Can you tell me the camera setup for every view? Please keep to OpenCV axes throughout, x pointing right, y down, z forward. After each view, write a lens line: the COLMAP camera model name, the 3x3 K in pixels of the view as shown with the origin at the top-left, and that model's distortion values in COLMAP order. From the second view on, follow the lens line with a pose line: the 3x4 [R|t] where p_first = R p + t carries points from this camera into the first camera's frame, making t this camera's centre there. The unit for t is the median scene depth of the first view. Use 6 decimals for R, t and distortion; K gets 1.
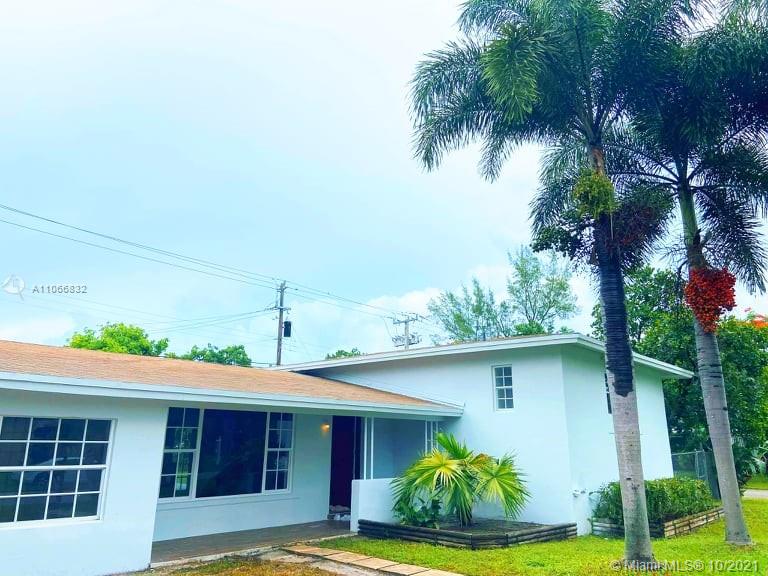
lens RADIAL K [[585.1, 0, 388.9], [0, 585.1, 286.6], [0, 0, 1]] dist [0.019199, -0.038770]
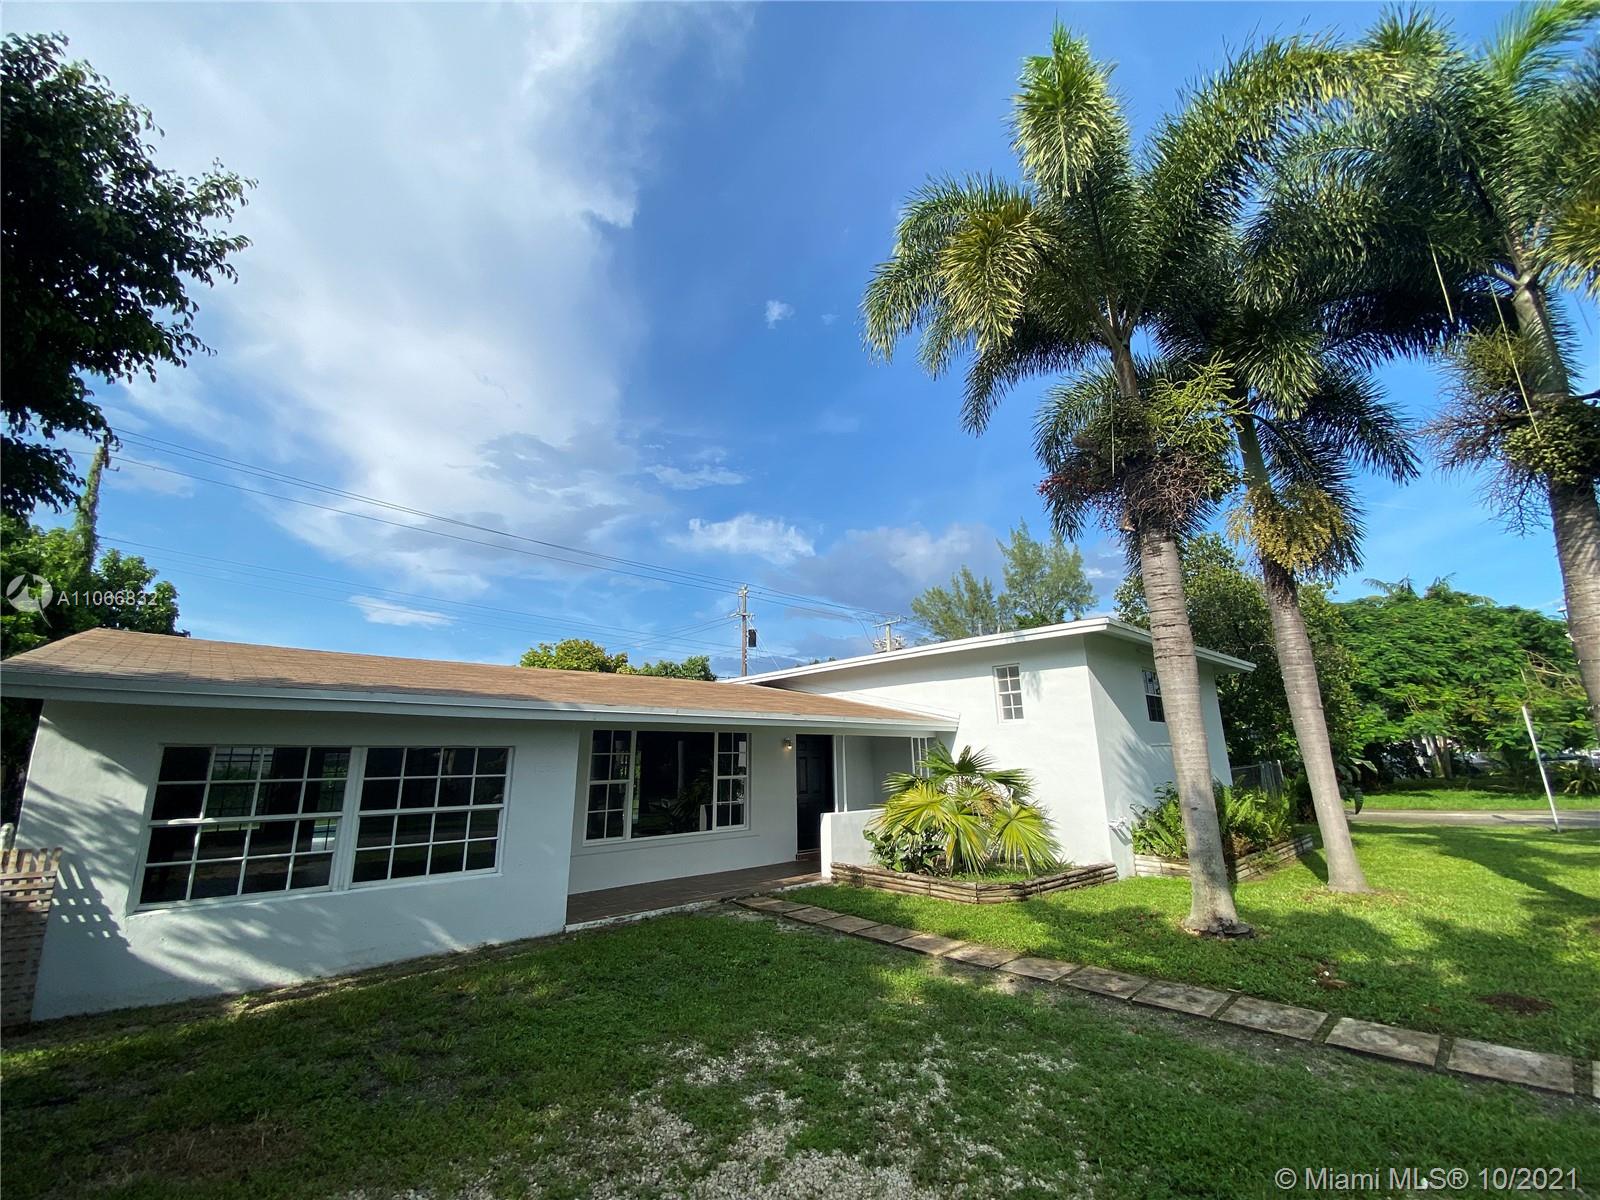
lens RADIAL K [[637.9, 0, 792.5], [0, 637.9, 602.5], [0, 0, 1]] dist [0.000575, -0.009065]
pose [[0.991008, -0.052734, -0.122970, 0.020013], [0.054602, 0.998438, 0.011862, 0.026621], [0.122152, -0.018469, 0.992340, 0.123882]]
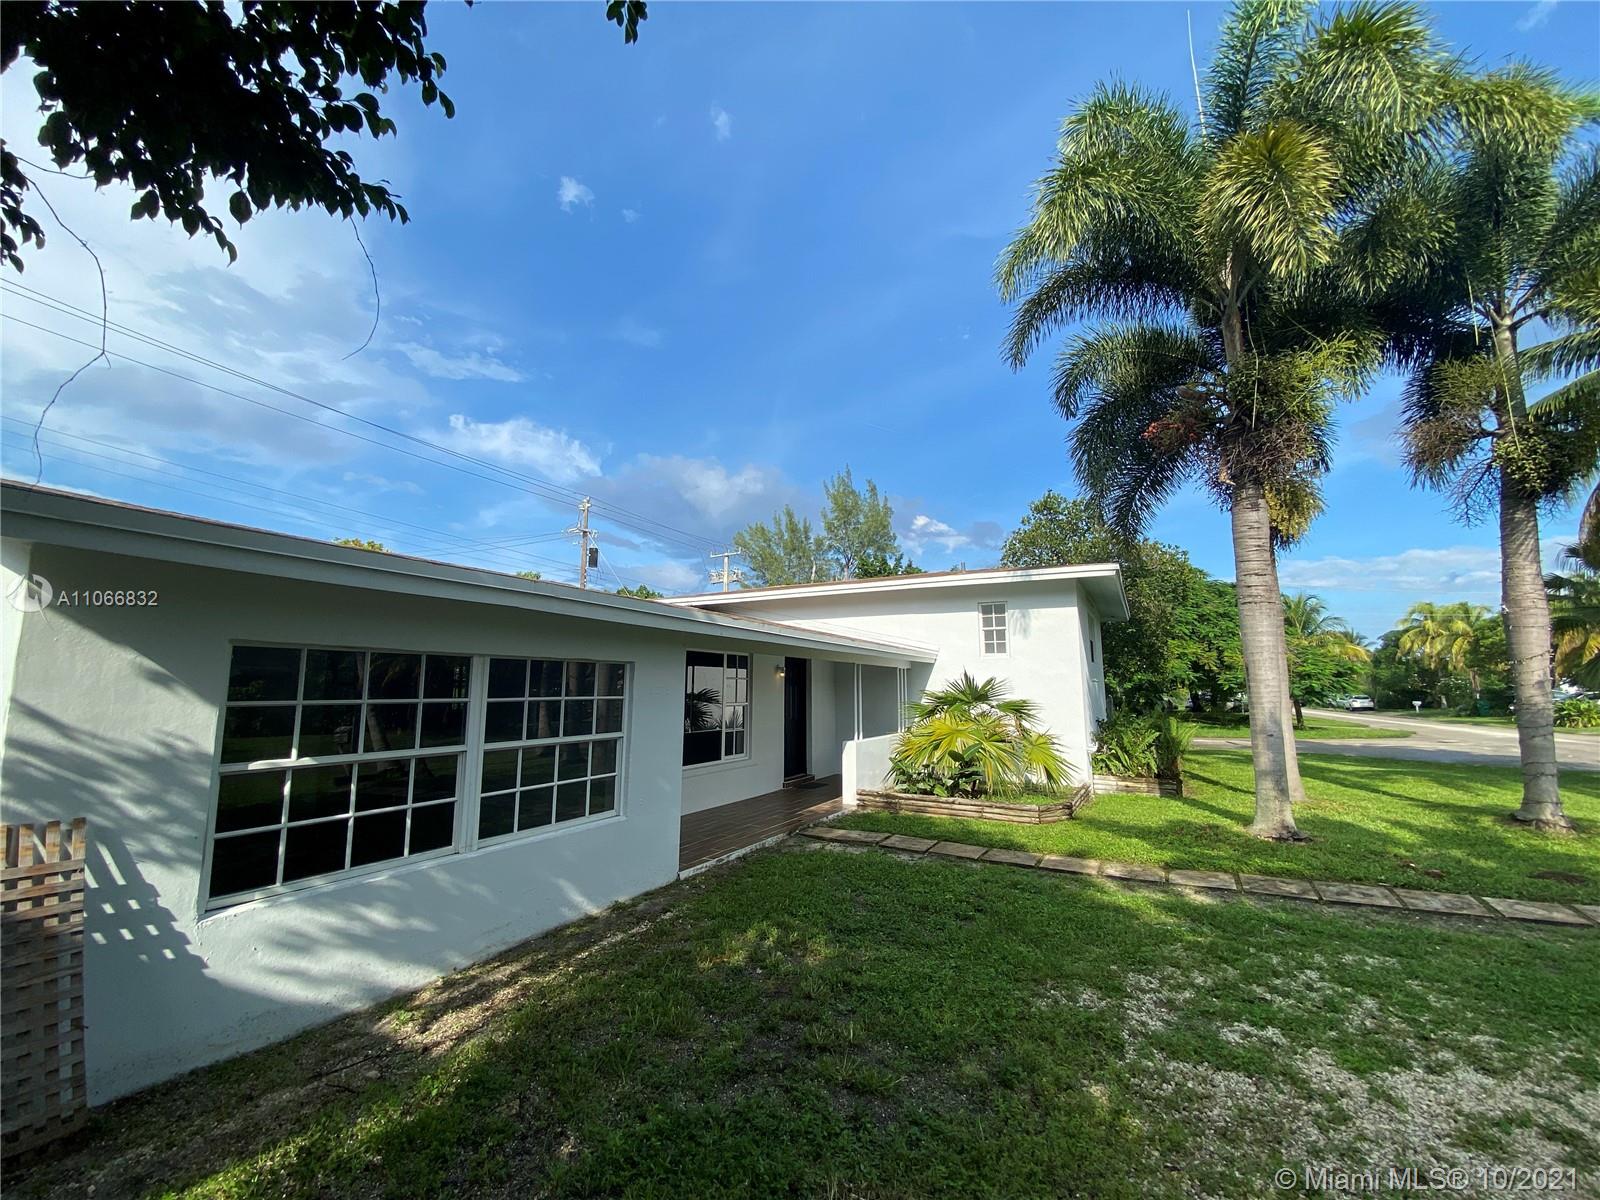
lens RADIAL K [[637.9, 0, 773.1], [0, 637.9, 608.0], [0, 0, 1]] dist [0.000575, -0.009065]
pose [[0.979240, 0.023904, 0.201289, -0.305857], [-0.050420, 0.990536, 0.127657, 0.048047], [-0.196332, -0.135156, 0.971178, 0.205846]]
